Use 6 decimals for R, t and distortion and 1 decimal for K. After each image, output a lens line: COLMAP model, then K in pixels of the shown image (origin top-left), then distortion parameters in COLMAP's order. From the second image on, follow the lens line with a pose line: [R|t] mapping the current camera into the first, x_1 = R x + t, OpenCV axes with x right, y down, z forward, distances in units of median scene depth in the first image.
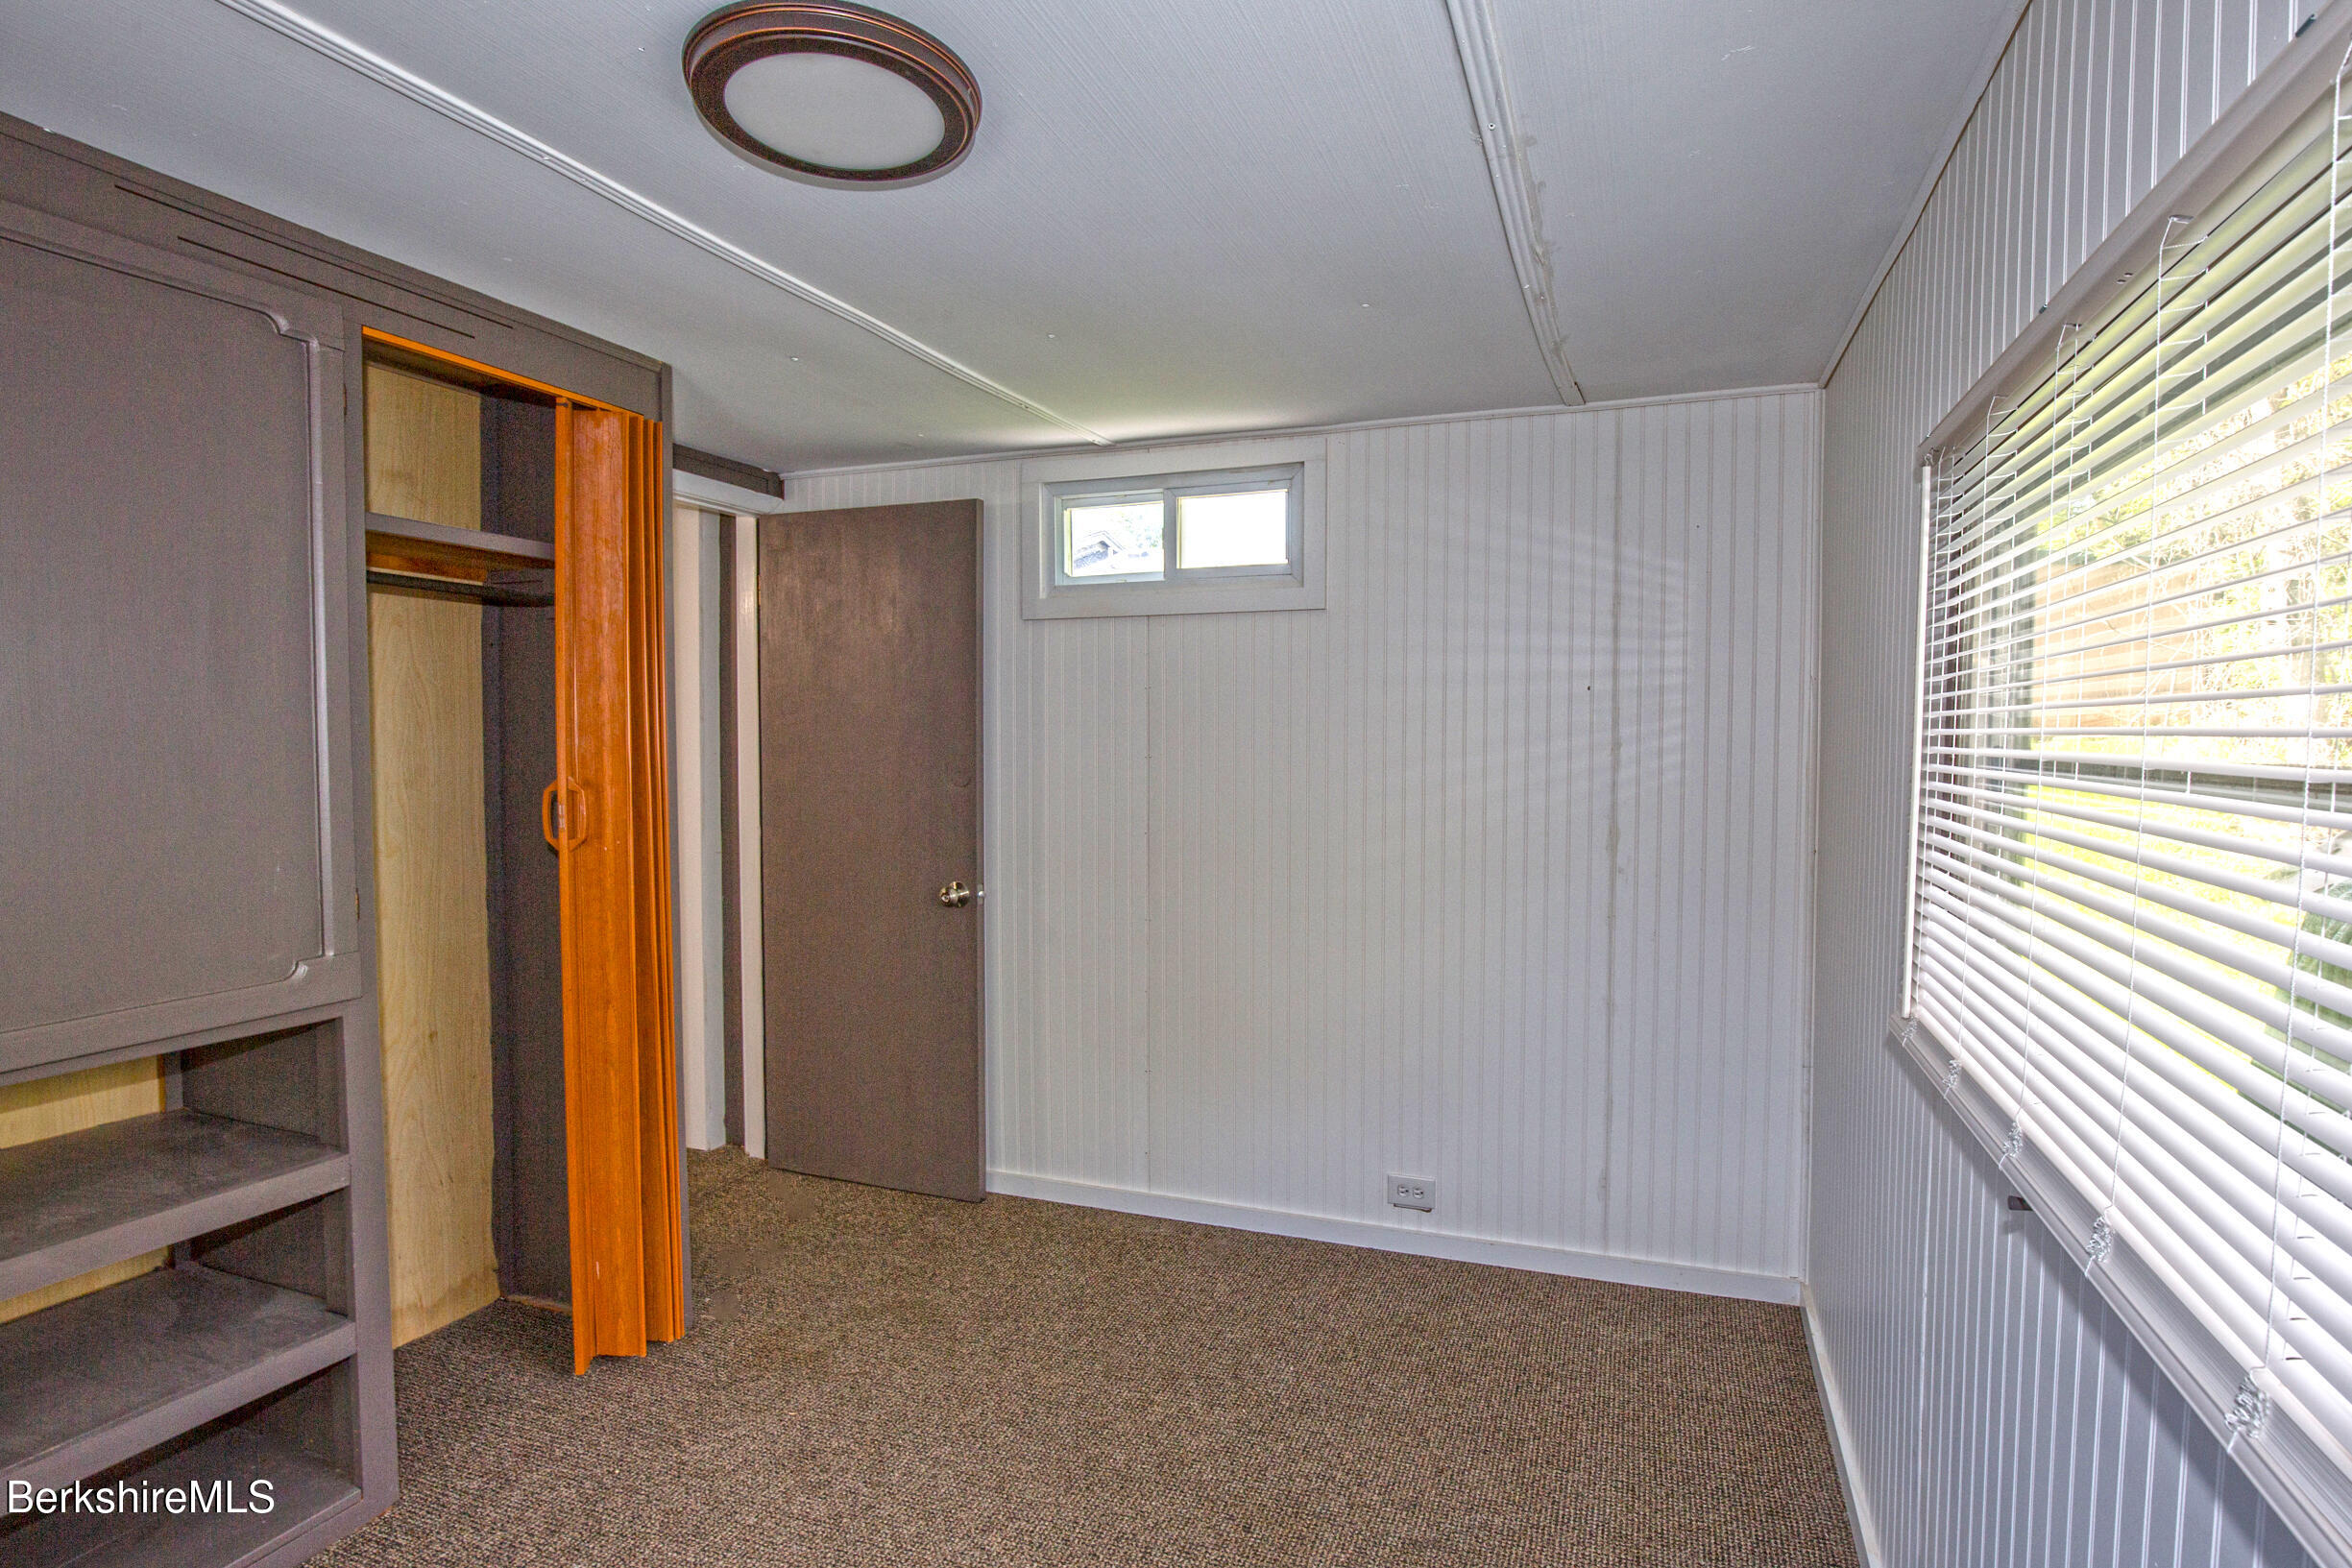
lens RADIAL K [[1105.9, 0, 1187.3], [0, 1105.9, 775.7], [0, 0, 1]] dist [-0.035341, -0.000152]
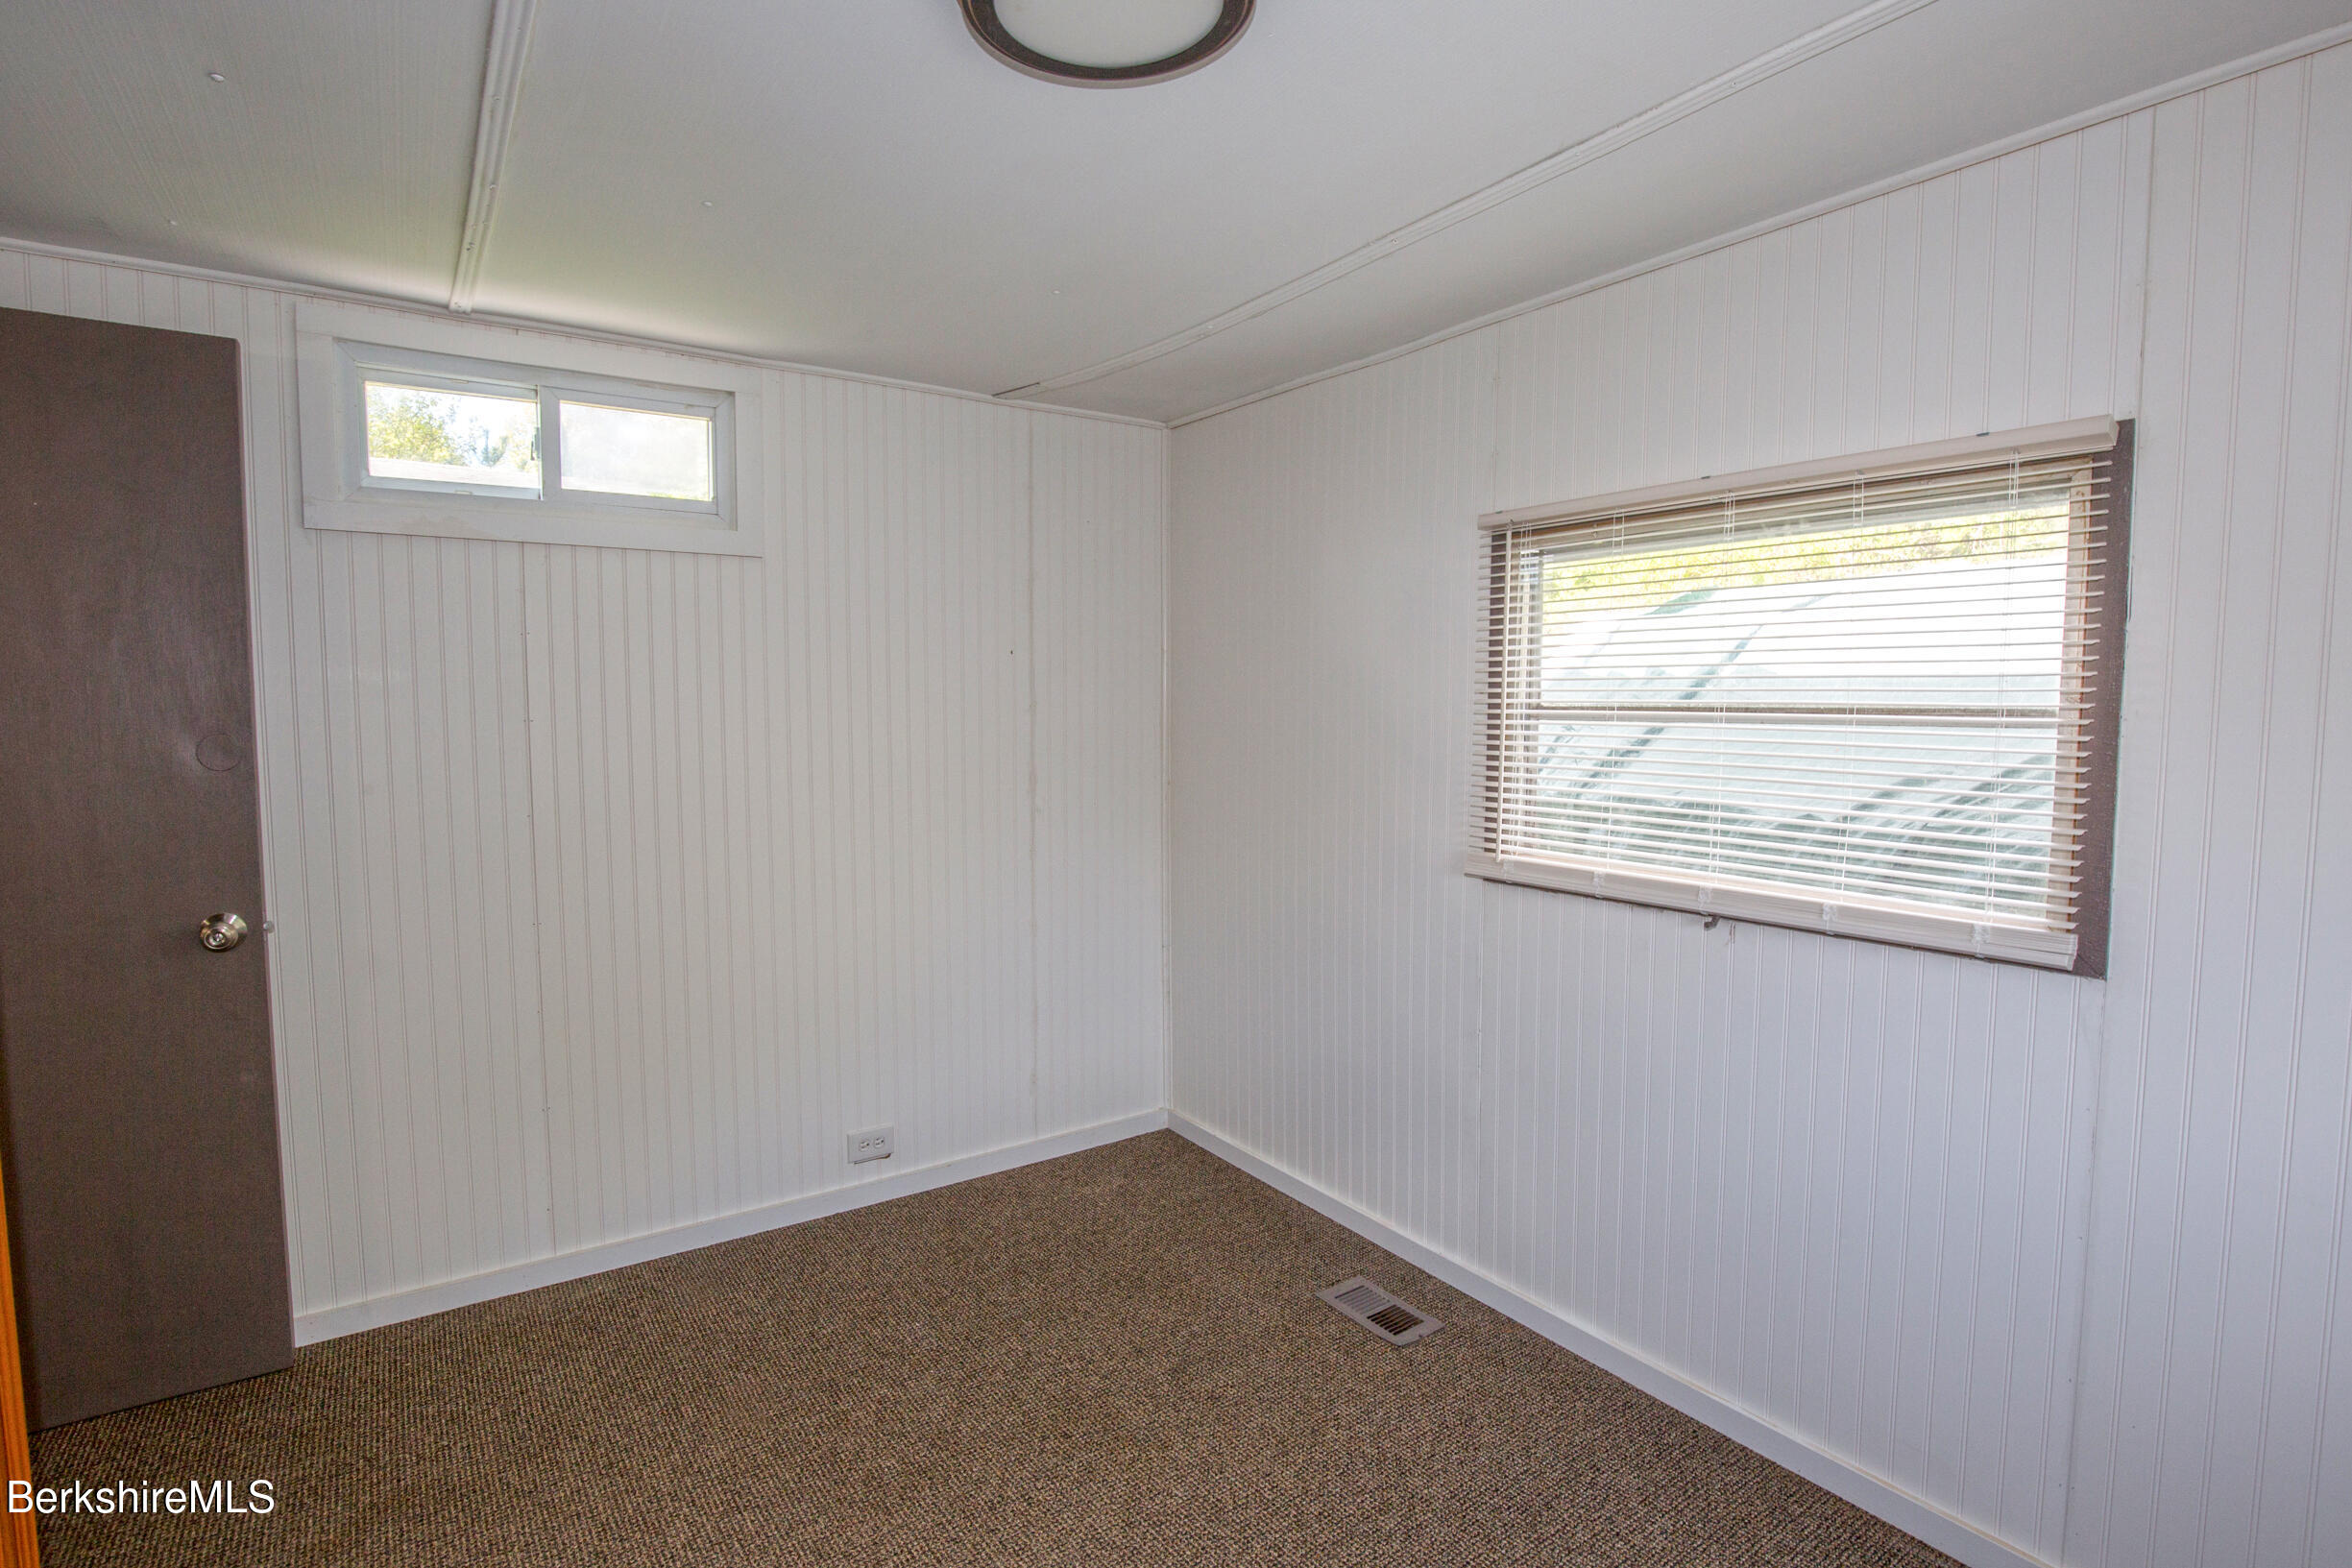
lens RADIAL K [[1105.9, 0, 1187.3], [0, 1105.9, 775.7], [0, 0, 1]] dist [-0.035341, -0.000152]
pose [[0.599045, -0.054973, 0.798826, -0.404080], [0.029119, 0.998476, 0.046876, -0.000248], [-0.800185, -0.004820, 0.599733, 0.155192]]
